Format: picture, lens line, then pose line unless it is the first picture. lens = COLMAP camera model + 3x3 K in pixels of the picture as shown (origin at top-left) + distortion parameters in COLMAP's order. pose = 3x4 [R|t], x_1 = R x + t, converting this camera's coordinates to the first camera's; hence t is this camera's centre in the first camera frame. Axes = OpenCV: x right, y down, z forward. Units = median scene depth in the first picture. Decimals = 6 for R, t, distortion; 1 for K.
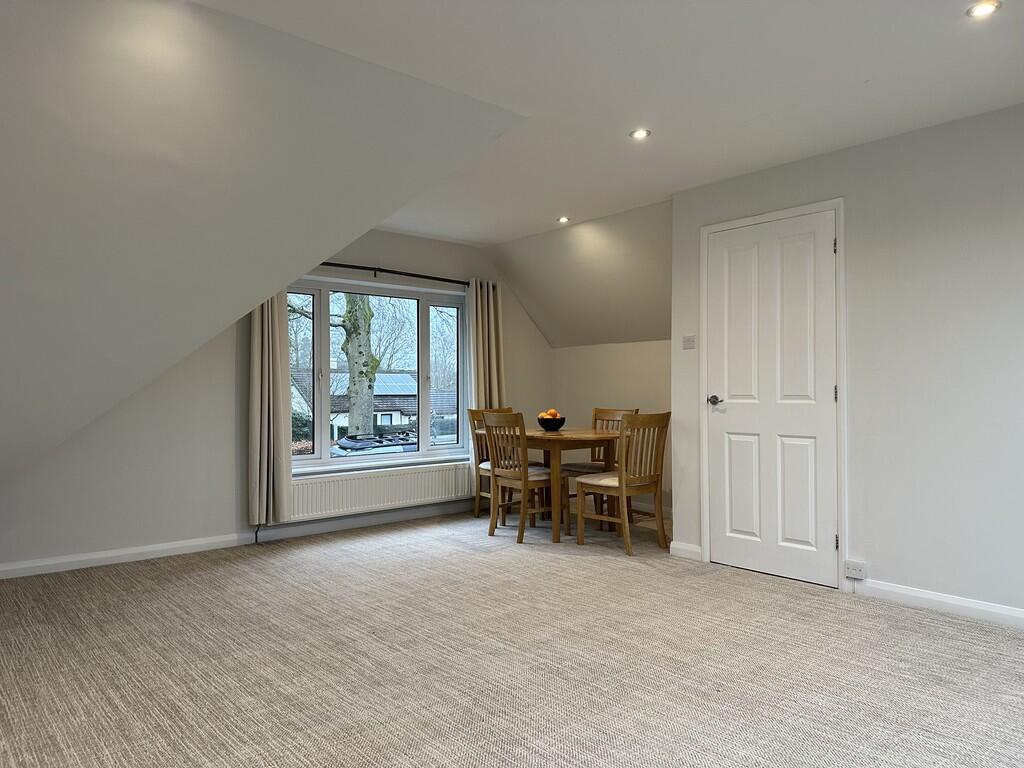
lens RADIAL K [[722.7, 0, 512.0], [0, 722.7, 384.0], [0, 0, 1]] dist [0.107618, -0.157072]
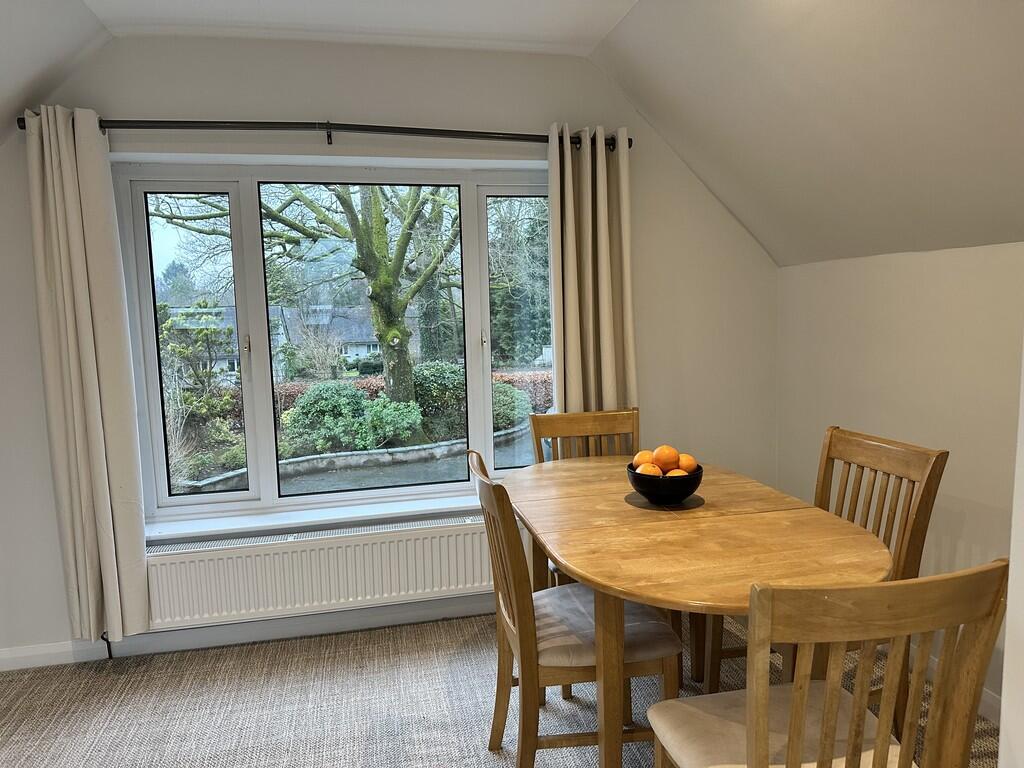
lens RADIAL K [[722.7, 0, 512.0], [0, 722.7, 384.0], [0, 0, 1]] dist [0.107618, -0.157072]
pose [[0.888284, 0.031610, -0.458205, 0.147535], [0.022503, 0.993436, 0.112158, -0.038792], [0.458743, -0.109940, 0.881742, 0.596064]]
